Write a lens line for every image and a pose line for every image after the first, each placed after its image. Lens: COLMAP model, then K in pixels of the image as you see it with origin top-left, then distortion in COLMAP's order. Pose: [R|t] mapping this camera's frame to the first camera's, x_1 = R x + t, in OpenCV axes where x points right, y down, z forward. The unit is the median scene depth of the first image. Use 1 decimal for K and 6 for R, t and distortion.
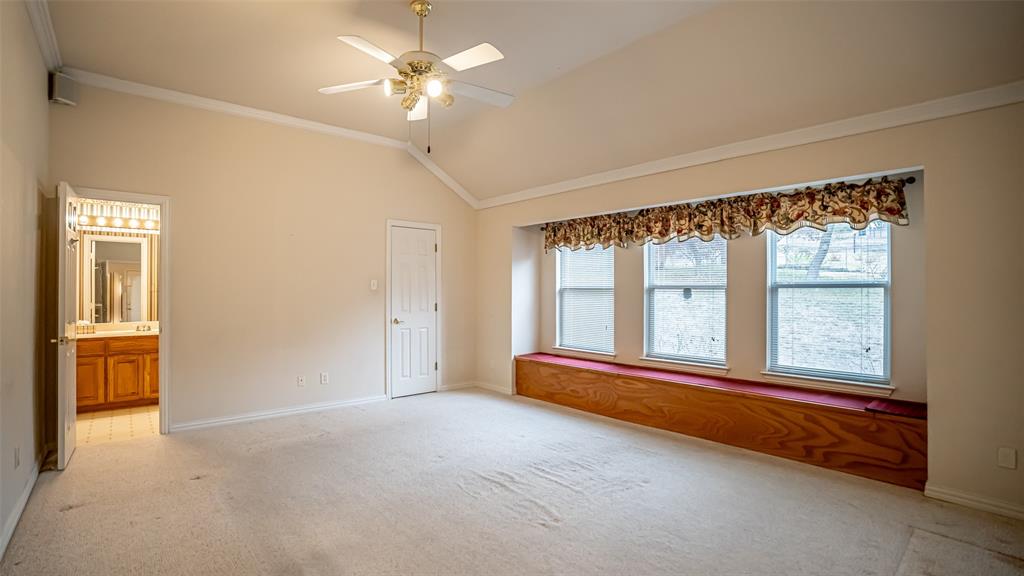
lens RADIAL K [[478.1, 0, 507.4], [0, 478.1, 295.5], [0, 0, 1]] dist [-0.060171, 0.018405]
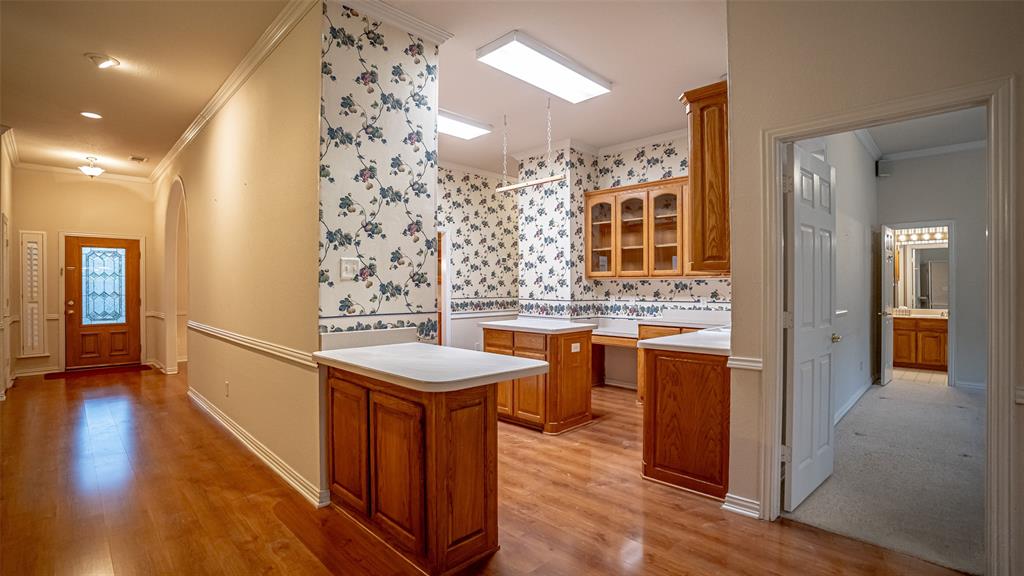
lens RADIAL K [[478.1, 0, 499.2], [0, 478.1, 284.6], [0, 0, 1]] dist [-0.060171, 0.018405]
pose [[0.074112, -0.005361, -0.997236, 0.480881], [-0.001162, 0.999984, -0.005462, -0.004873], [0.997249, 0.001563, 0.074104, -0.420666]]
